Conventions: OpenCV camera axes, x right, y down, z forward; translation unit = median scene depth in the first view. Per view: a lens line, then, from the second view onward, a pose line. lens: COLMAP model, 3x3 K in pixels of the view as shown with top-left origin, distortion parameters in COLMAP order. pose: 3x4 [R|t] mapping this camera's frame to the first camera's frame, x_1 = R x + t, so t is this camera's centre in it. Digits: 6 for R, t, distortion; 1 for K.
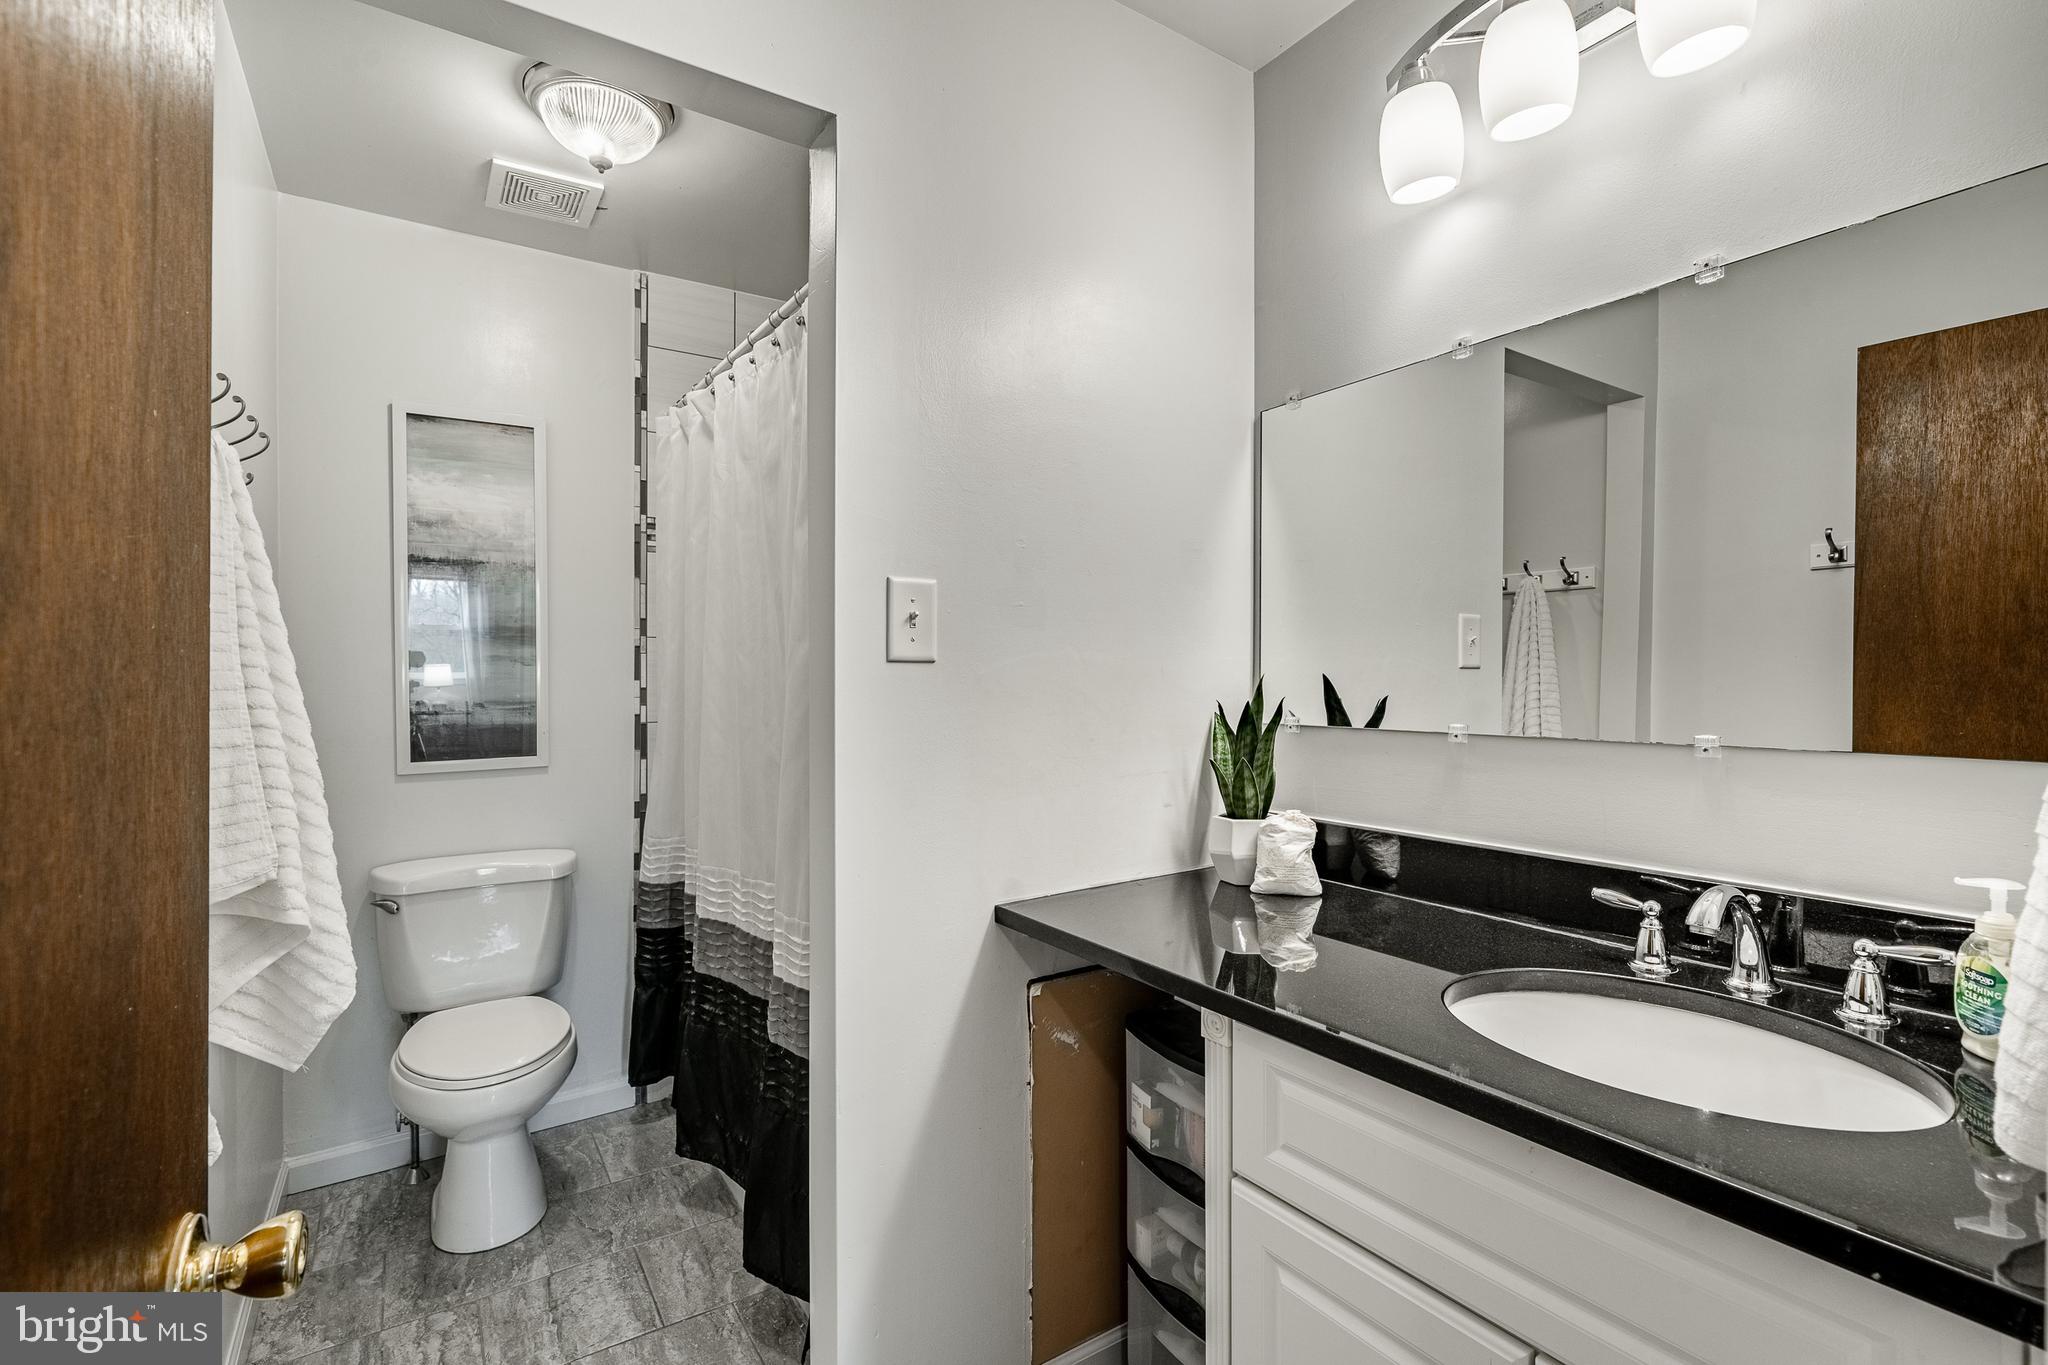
lens RADIAL K [[924.4, 0, 1024.0], [0, 924.4, 682.5], [0, 0, 1]] dist [0.000065, 0.000067]
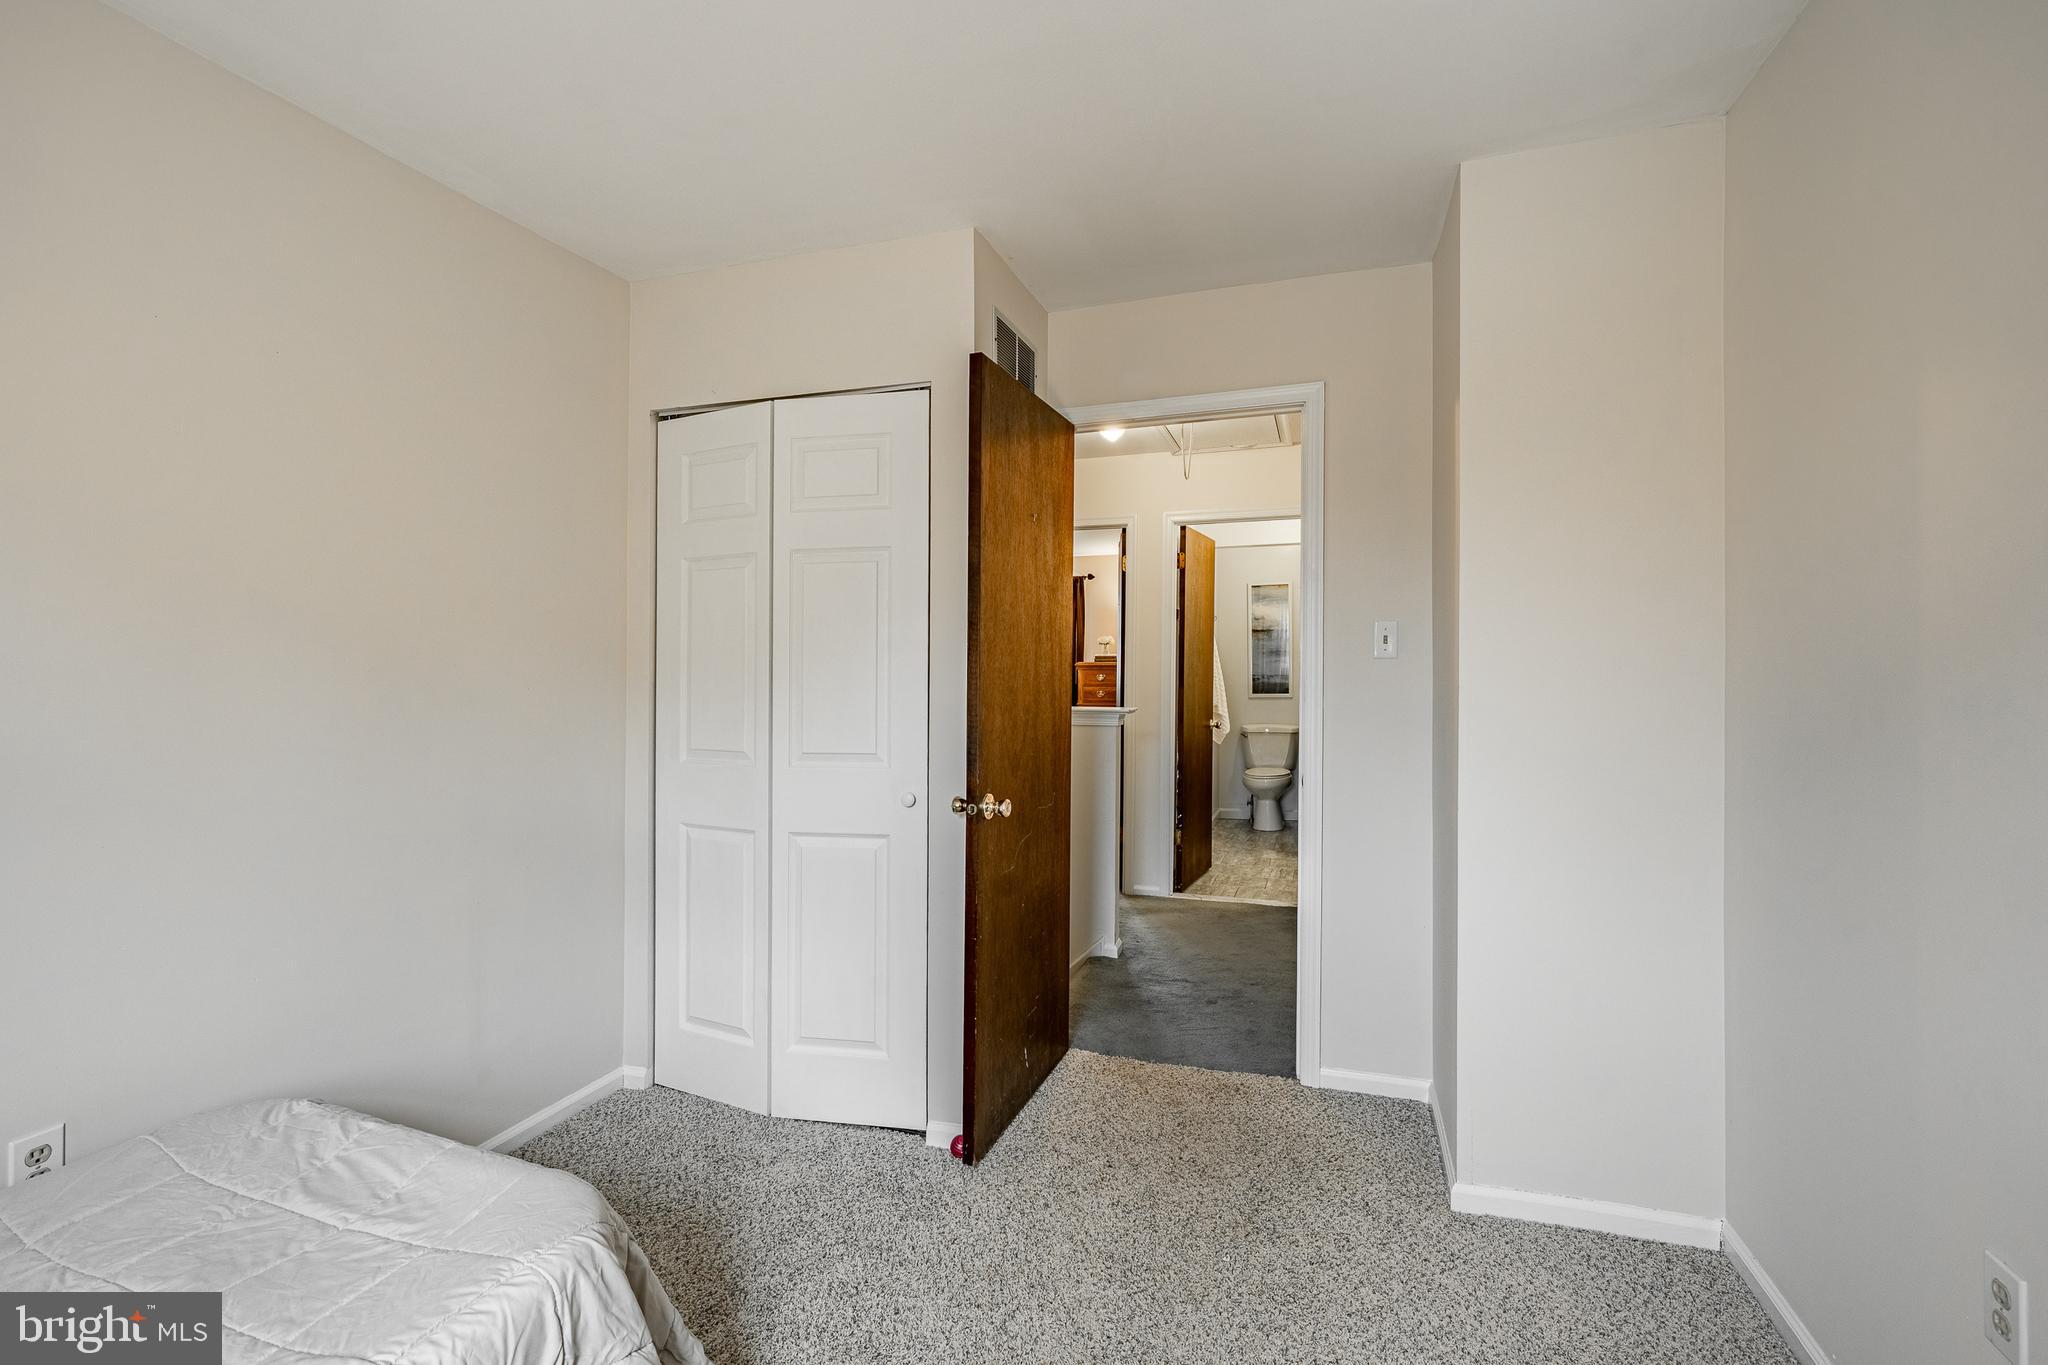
lens RADIAL K [[949.5, 0, 1025.8], [0, 949.5, 666.2], [0, 0, 1]] dist [-0.001196, -0.000153]
pose [[0.611296, 0.003516, -0.791394, 0.628670], [-0.009382, 0.999952, -0.002805, 0.003193], [0.791346, 0.009140, 0.611300, -0.703567]]
